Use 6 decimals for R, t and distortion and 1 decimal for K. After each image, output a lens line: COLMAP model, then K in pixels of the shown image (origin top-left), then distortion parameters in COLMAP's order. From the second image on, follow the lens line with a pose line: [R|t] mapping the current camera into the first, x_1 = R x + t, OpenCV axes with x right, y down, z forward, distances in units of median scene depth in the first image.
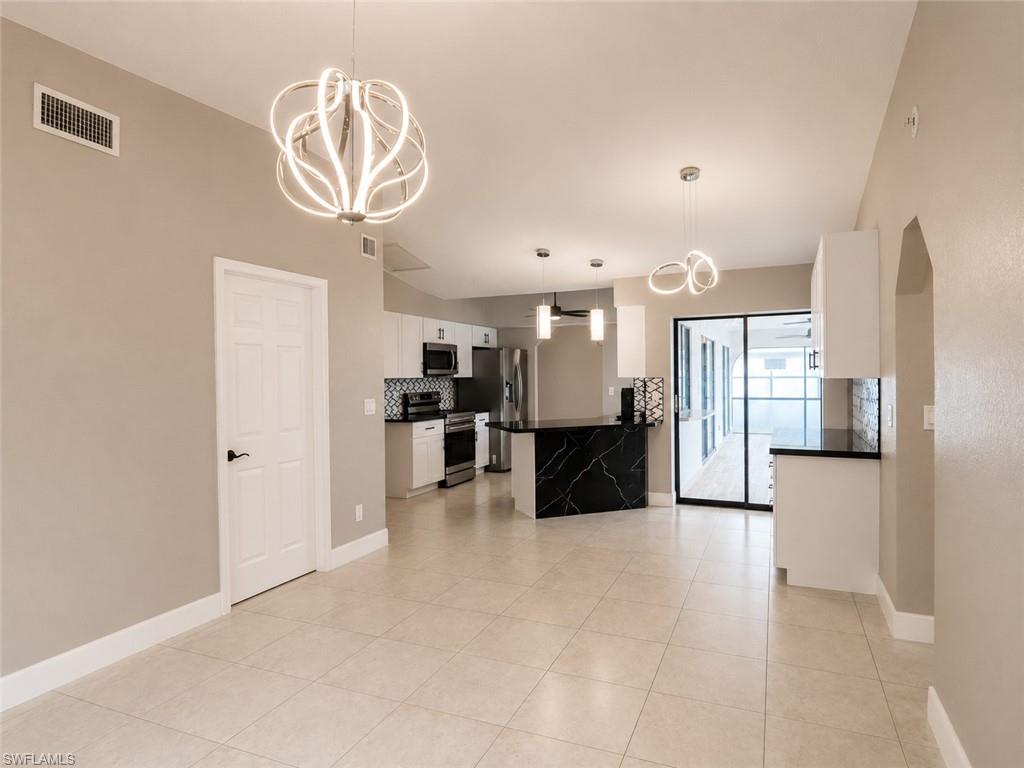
lens RADIAL K [[547.5, 0, 512.0], [0, 547.5, 384.0], [0, 0, 1]] dist [-0.000427, -0.000034]
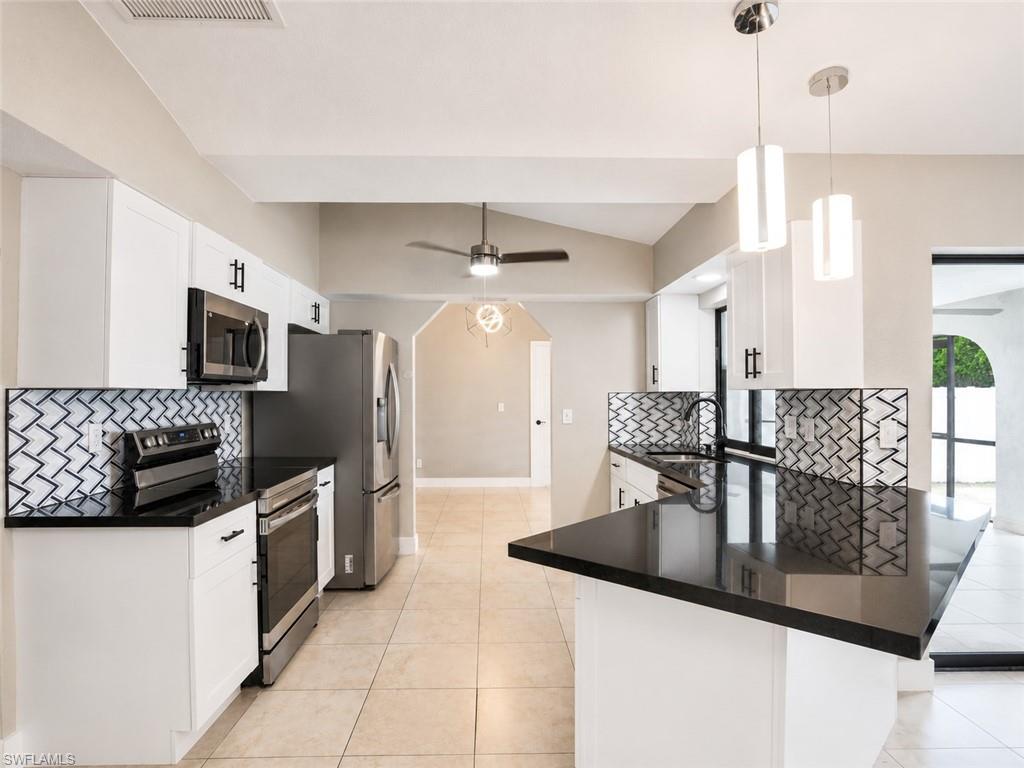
lens RADIAL K [[521.3, 0, 512.0], [0, 521.3, 384.0], [0, 0, 1]] dist [-0.018259, -0.000104]
pose [[0.875464, 0.014823, 0.483056, -0.136142], [0.002741, 0.999361, -0.035635, -0.001243], [-0.483276, 0.032522, 0.874864, 0.578127]]
